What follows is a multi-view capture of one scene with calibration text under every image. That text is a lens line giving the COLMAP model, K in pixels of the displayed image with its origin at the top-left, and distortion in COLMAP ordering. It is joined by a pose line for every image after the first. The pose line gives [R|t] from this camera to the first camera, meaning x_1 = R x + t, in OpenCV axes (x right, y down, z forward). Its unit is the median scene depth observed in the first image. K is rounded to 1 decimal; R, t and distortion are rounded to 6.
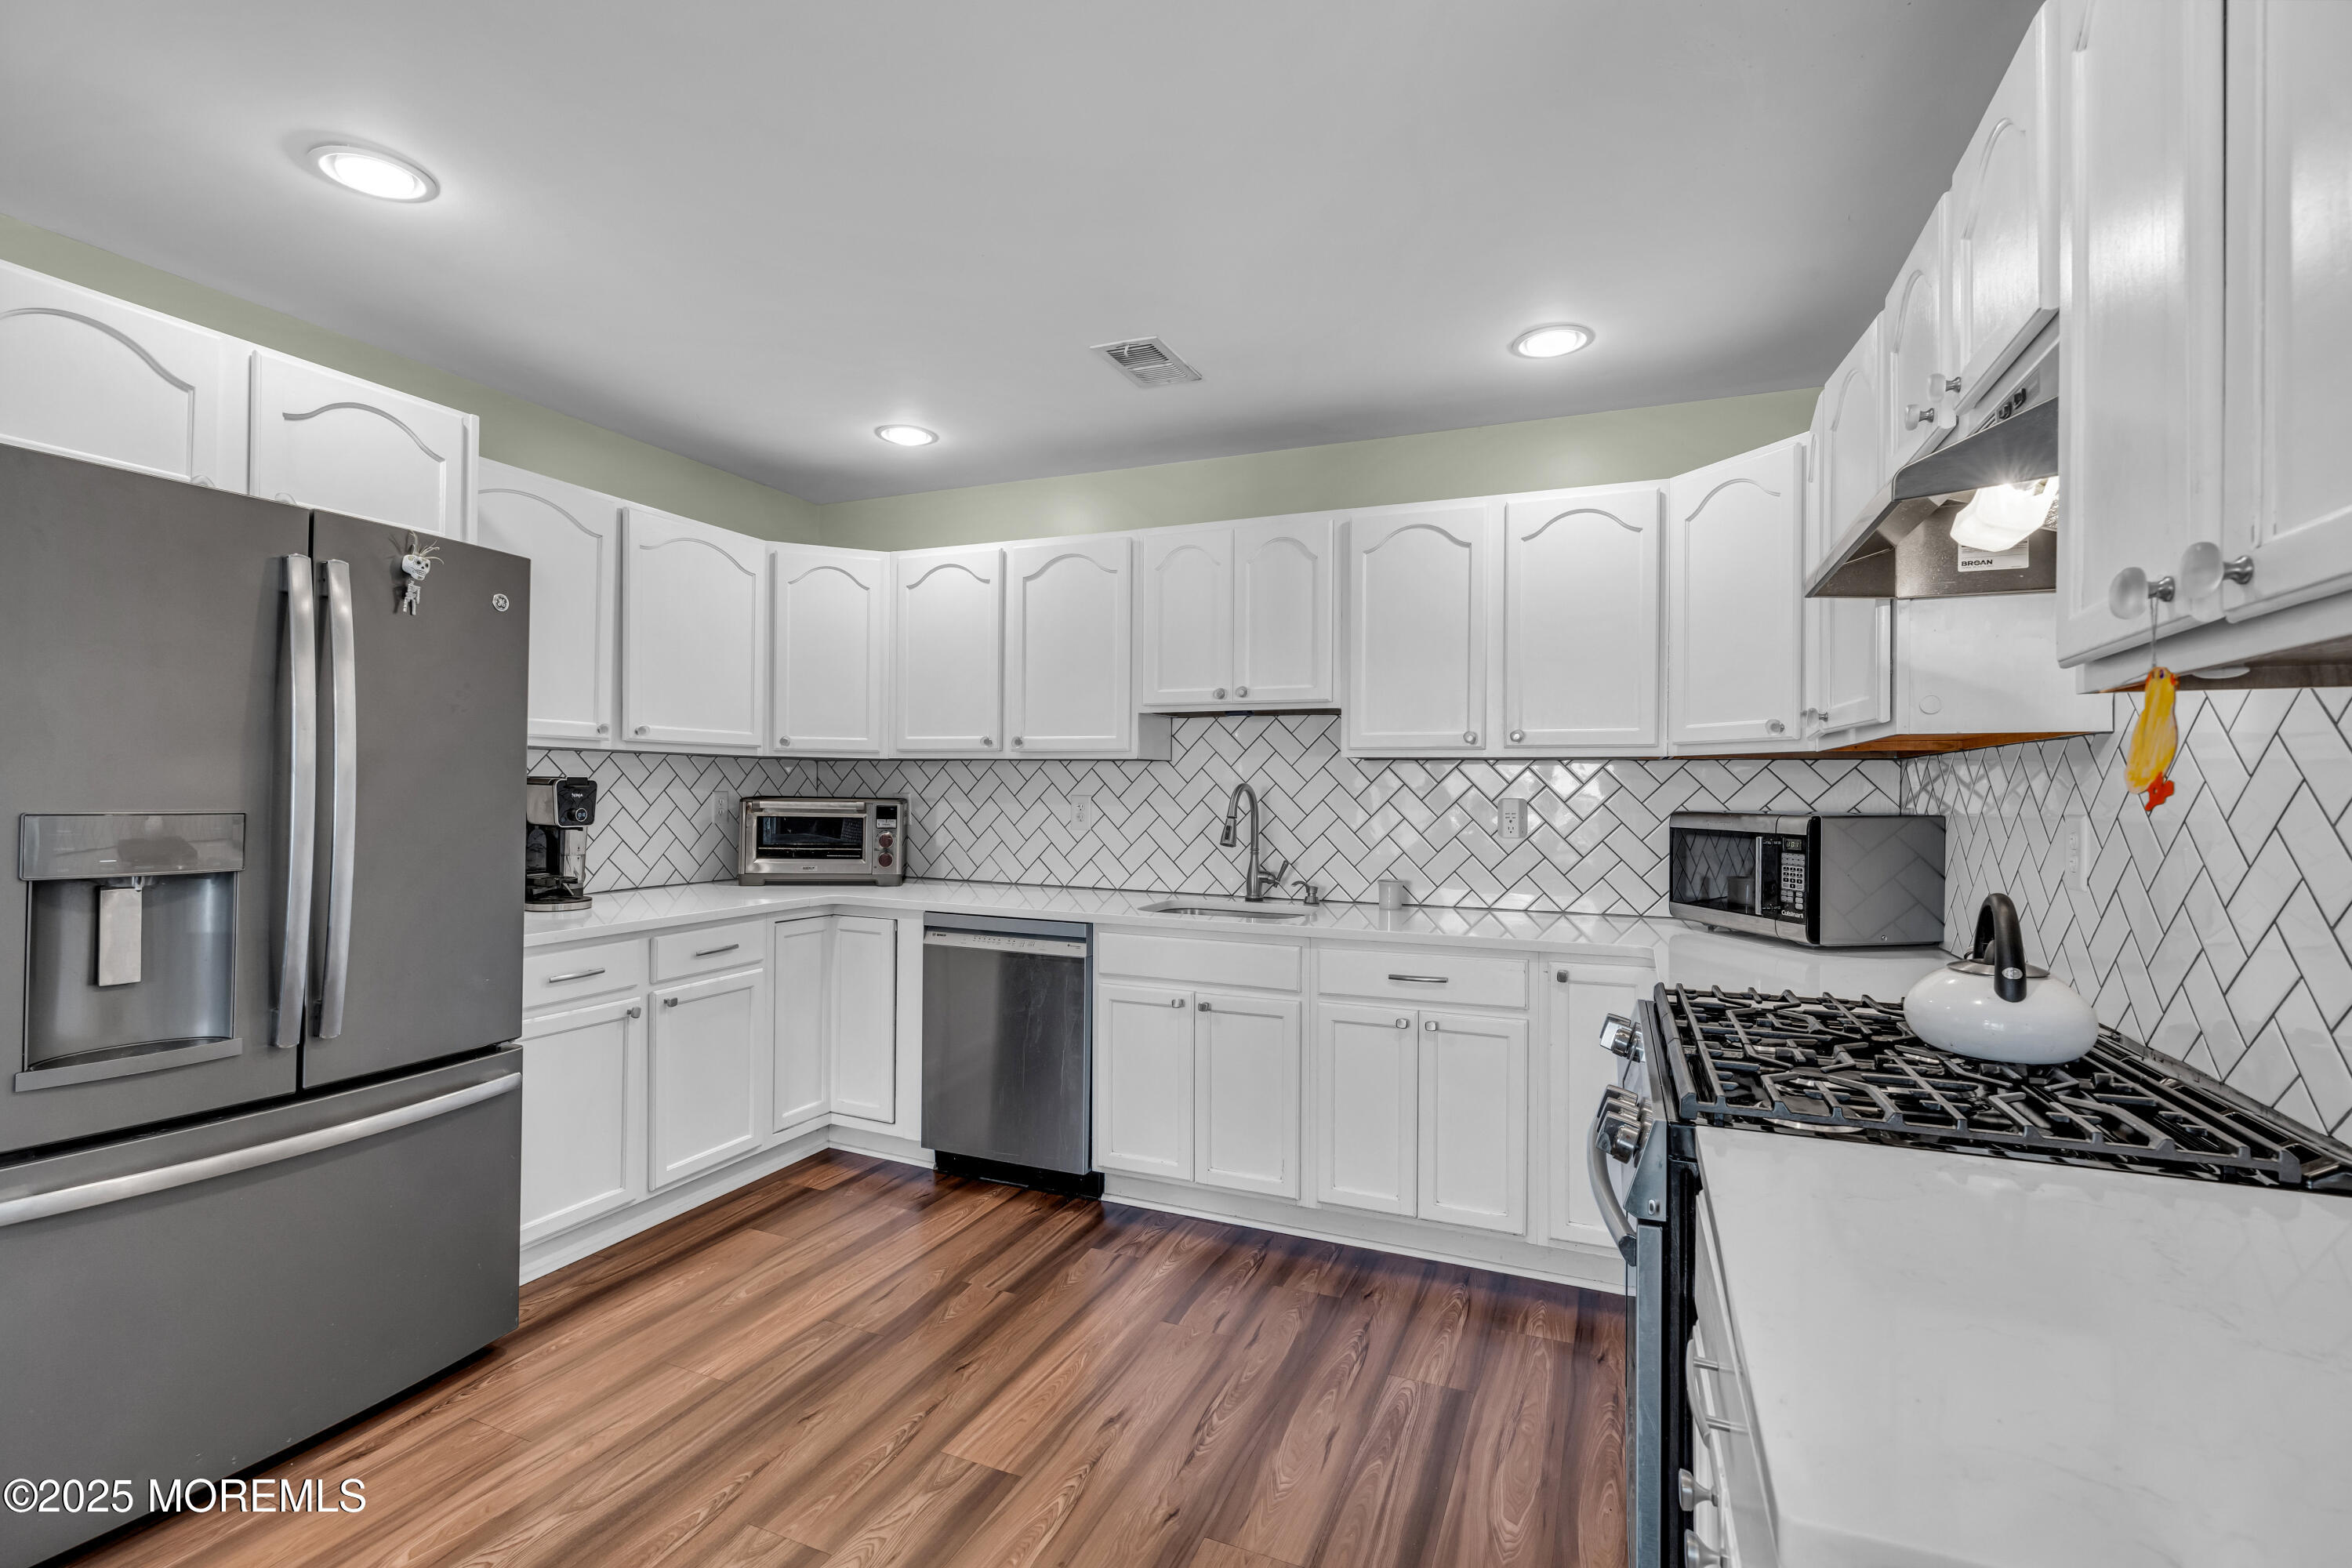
lens RADIAL K [[1058.3, 0, 1172.8], [0, 1058.3, 784.7], [0, 0, 1]] dist [-0.009563, 0.003777]
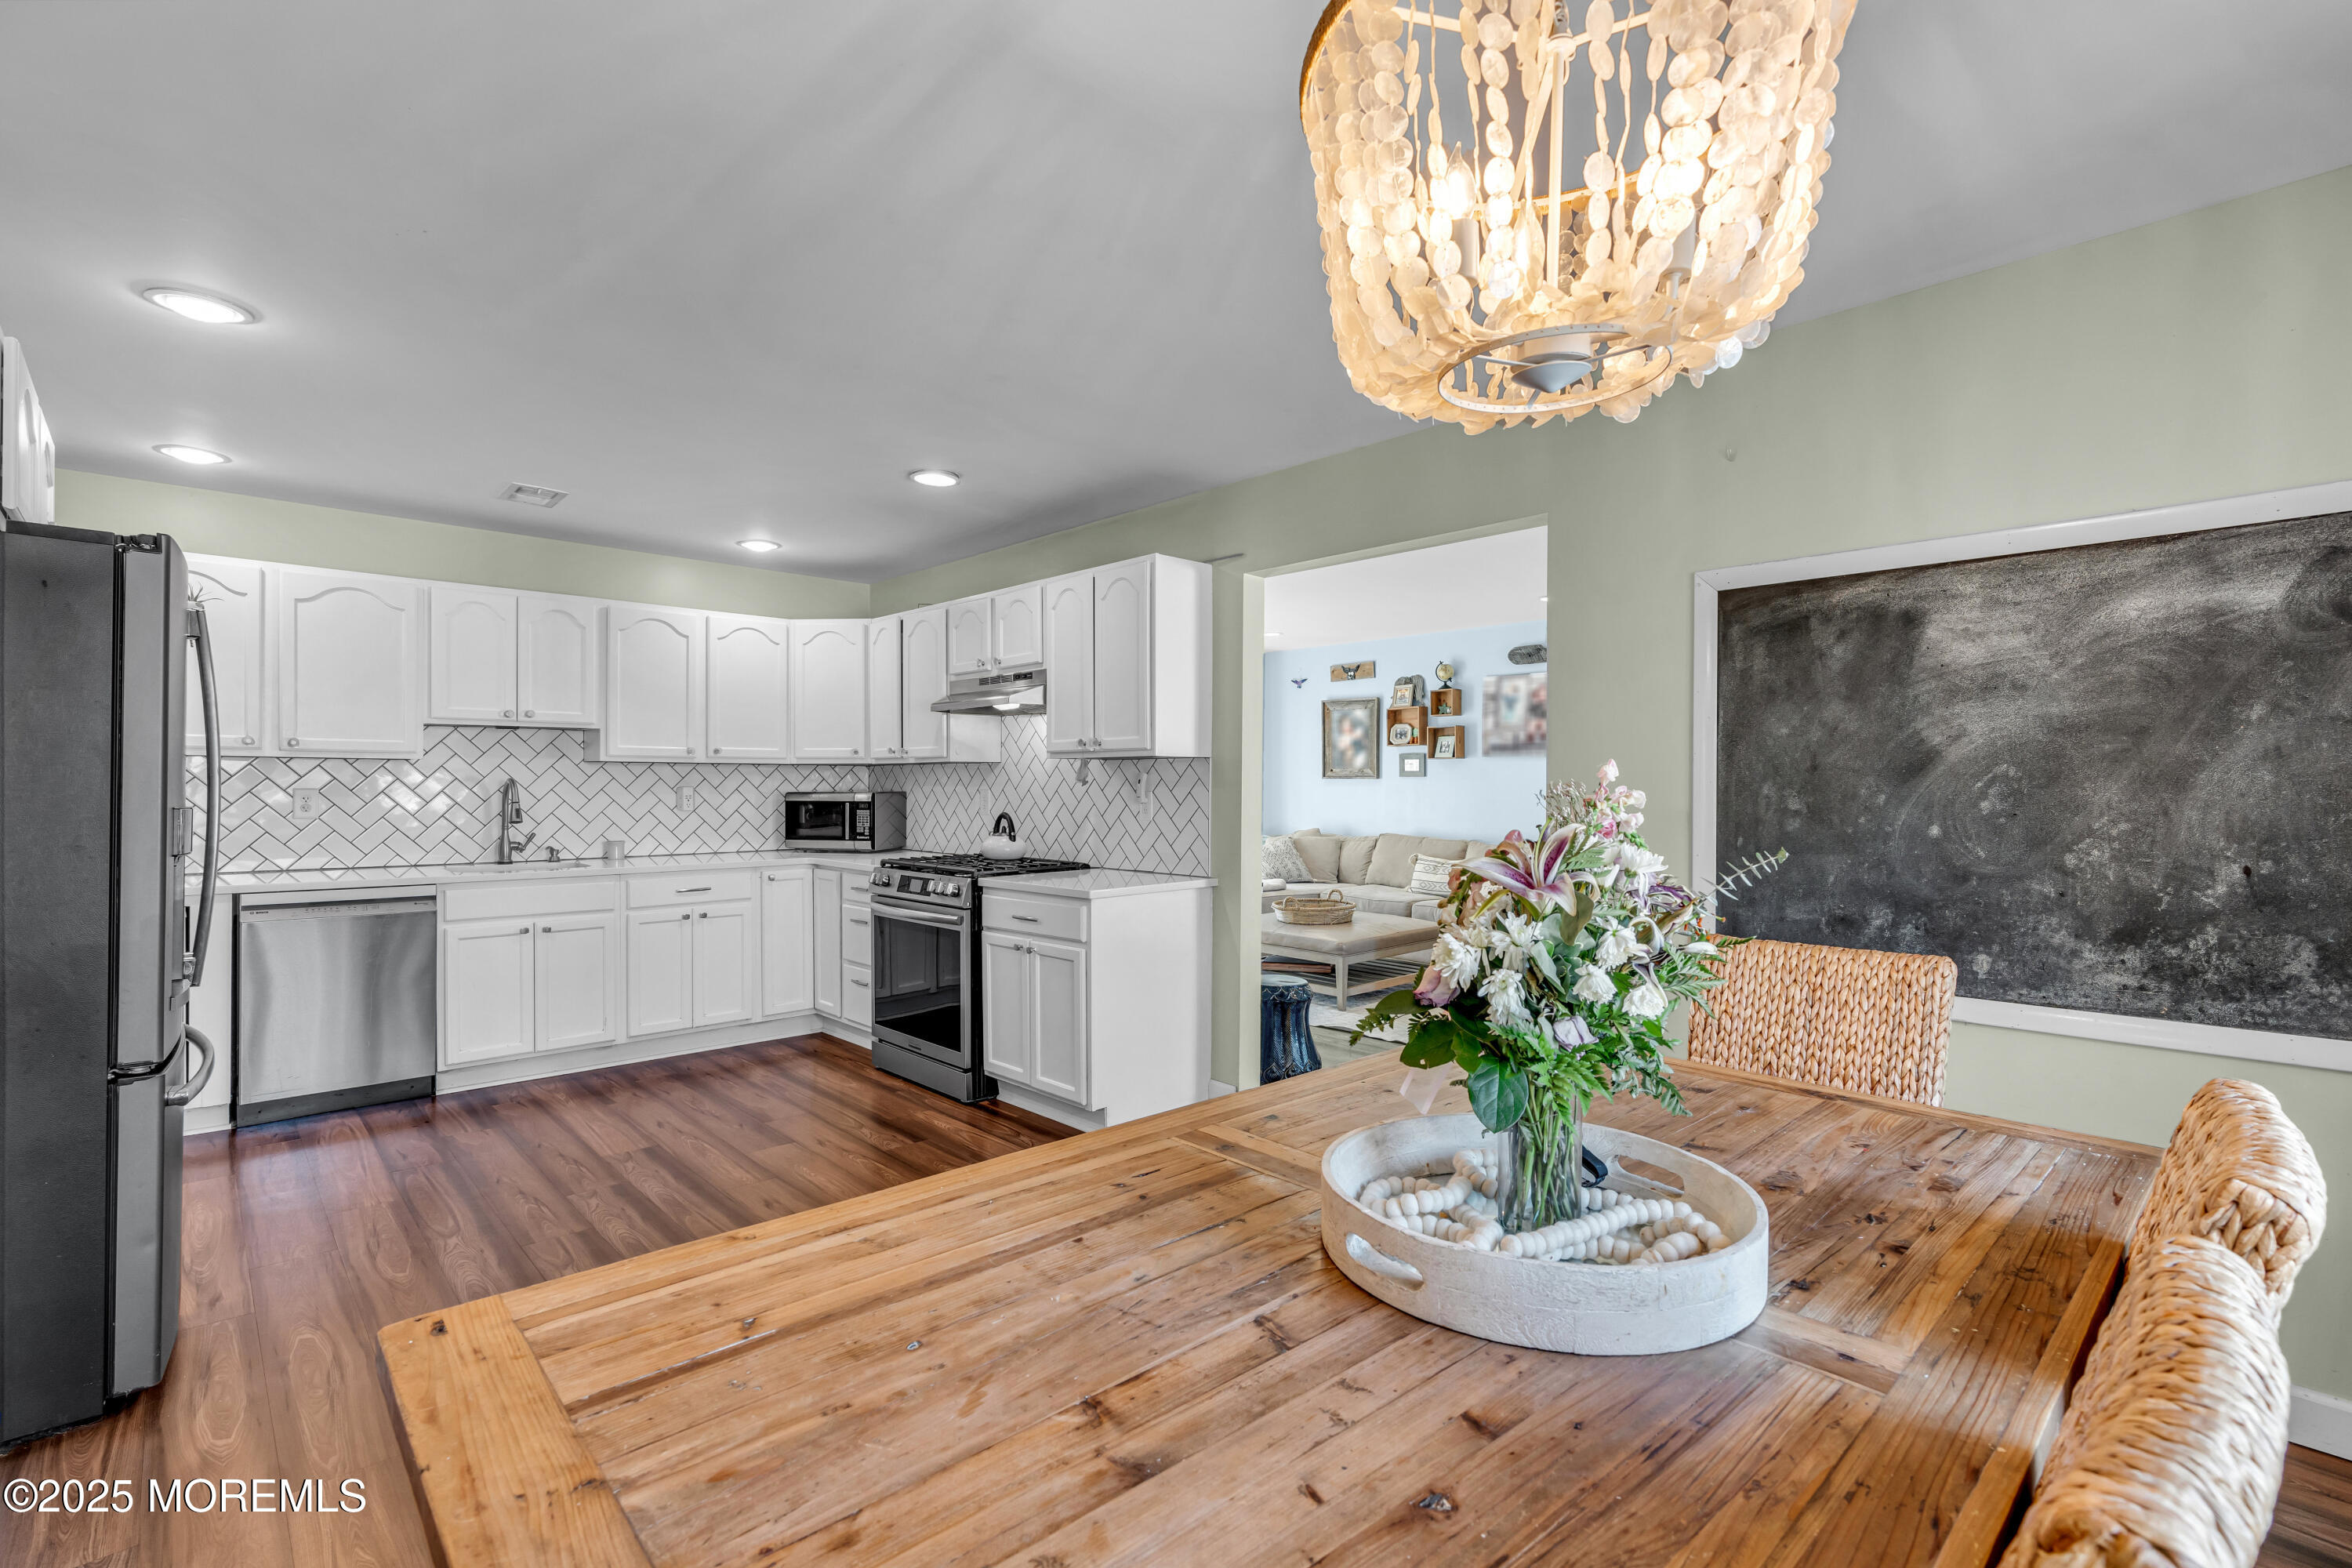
lens RADIAL K [[1058.3, 0, 1174.8], [0, 1058.3, 788.1], [0, 0, 1]] dist [-0.009563, 0.003777]
pose [[0.399448, -0.012342, 0.916673, -1.039425], [-0.001960, 0.999896, 0.014316, -0.011633], [-0.916754, -0.007515, 0.399382, -0.422388]]
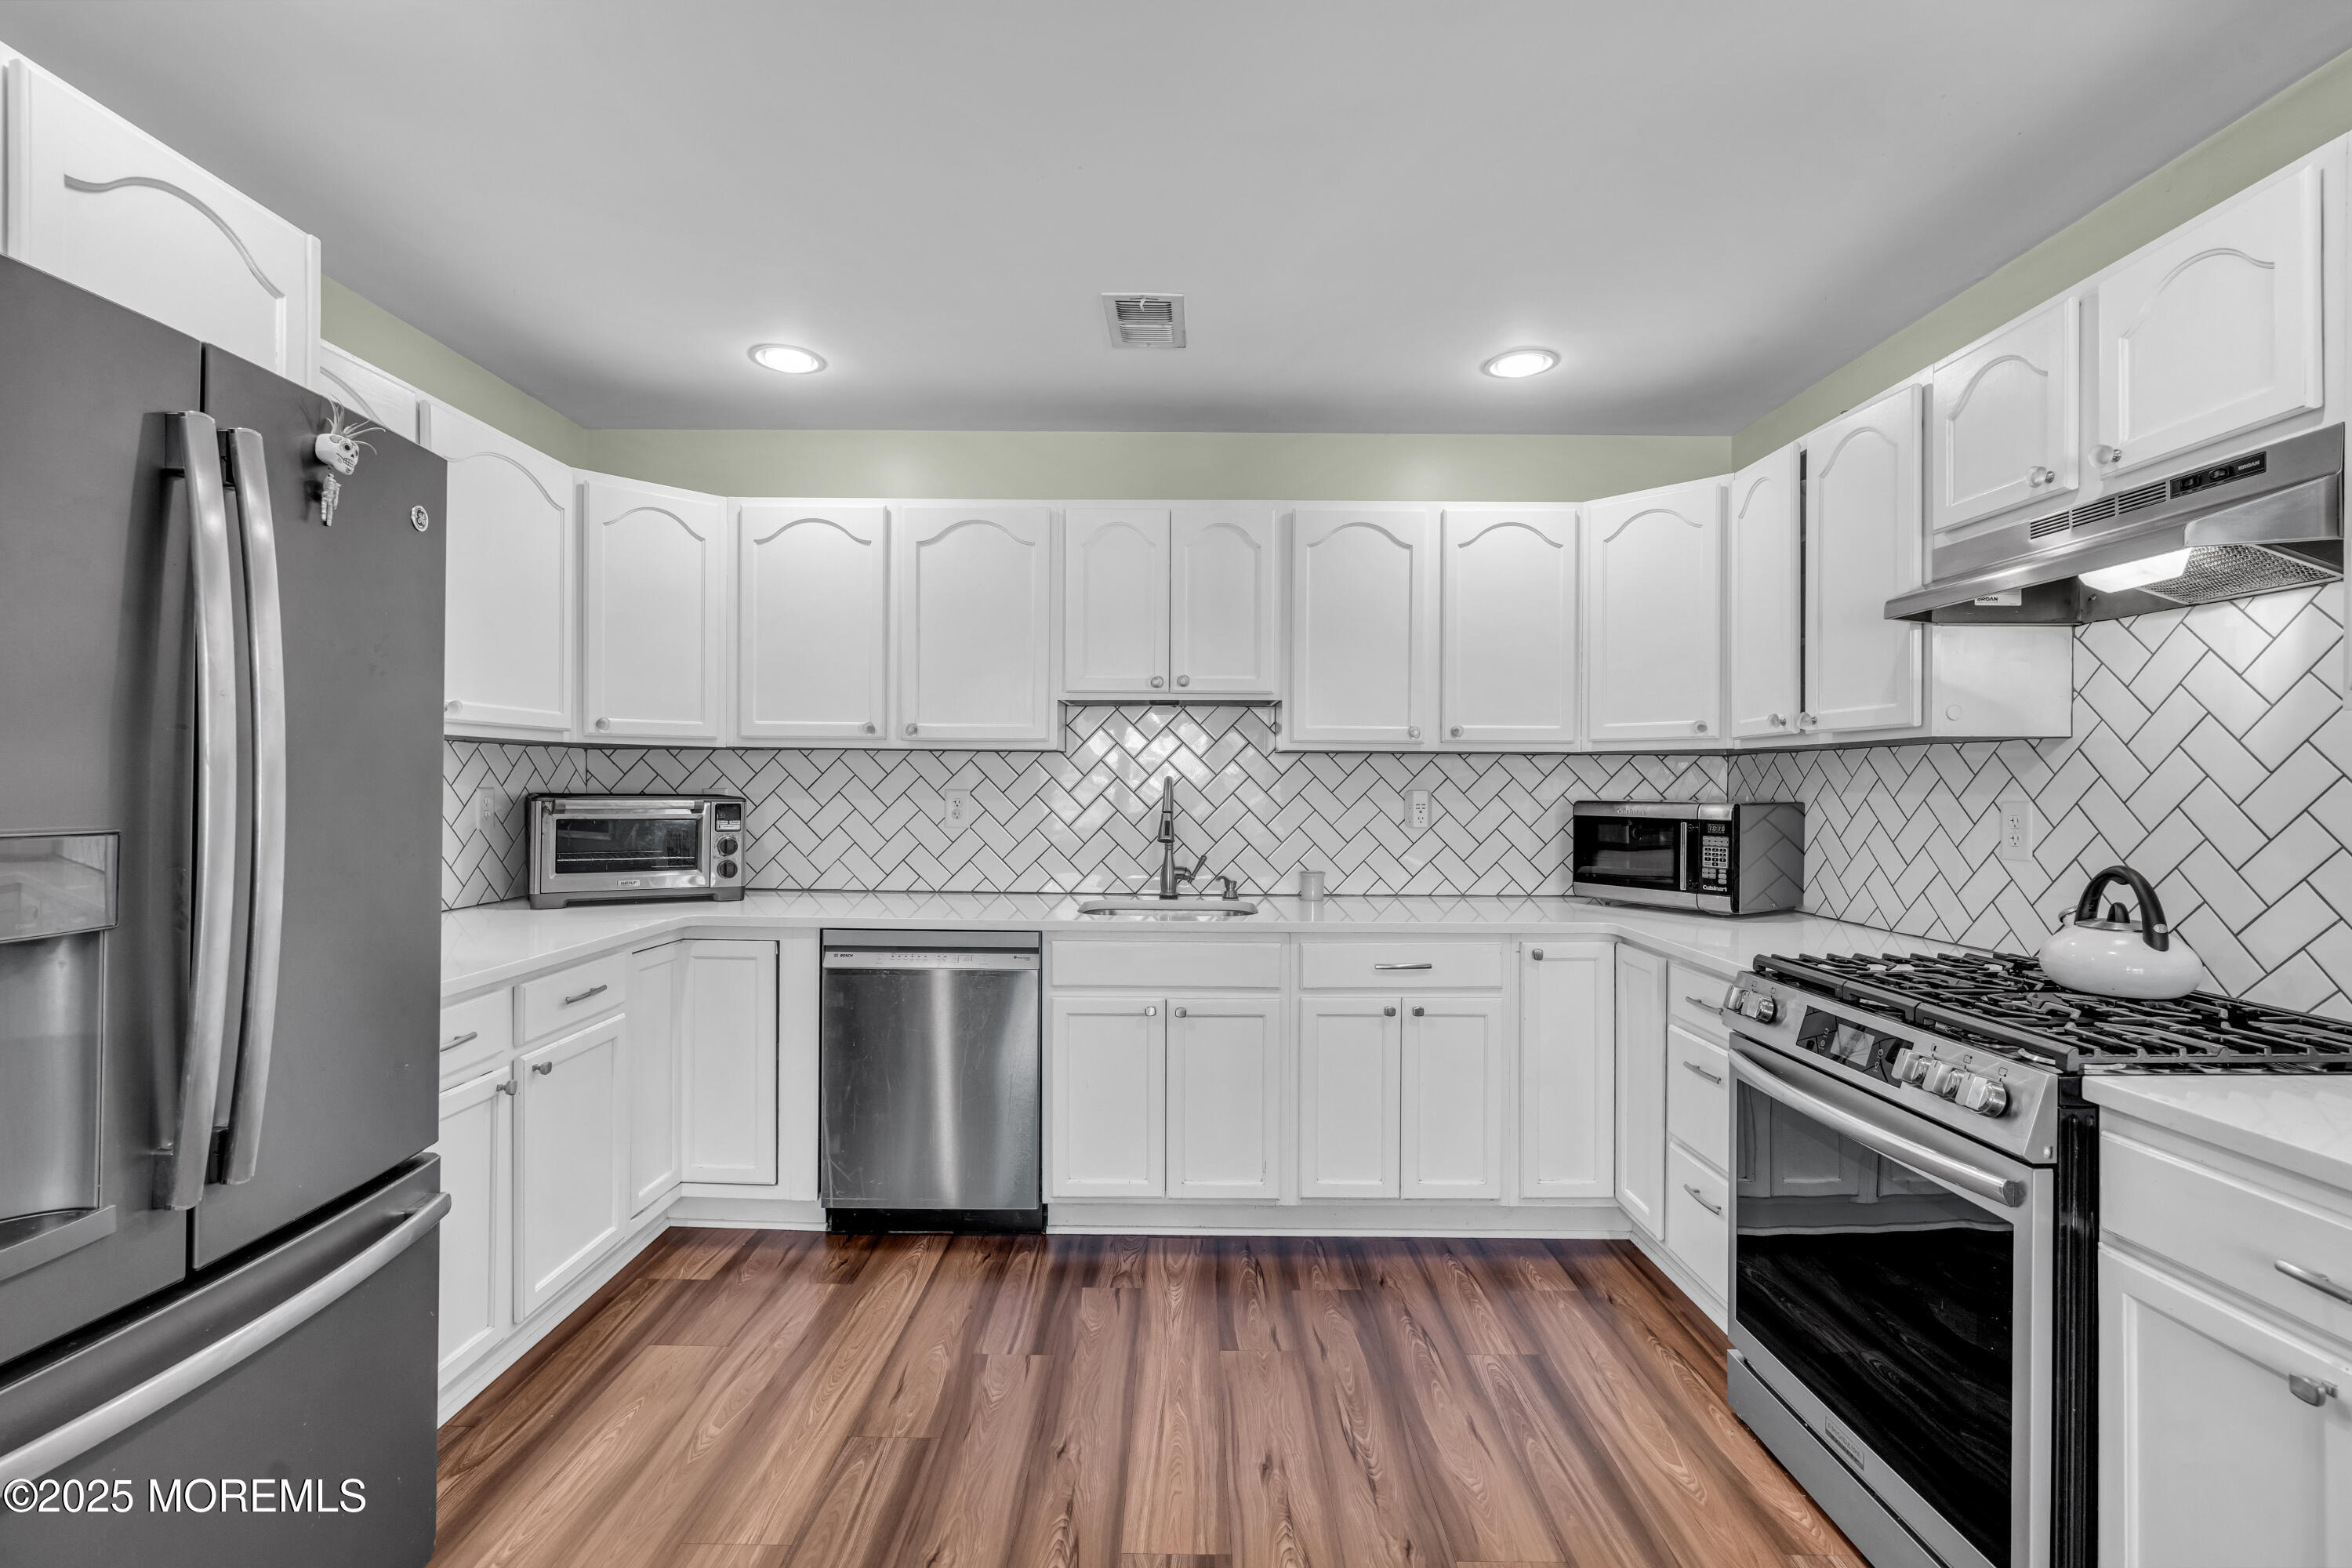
lens RADIAL K [[1058.3, 0, 1177.5], [0, 1058.3, 785.6], [0, 0, 1]] dist [-0.009563, 0.003777]
pose [[0.922145, -0.005297, 0.386809, -0.363200], [0.001456, 0.999947, 0.010221, -0.003189], [-0.386842, -0.008862, 0.922103, 0.137809]]
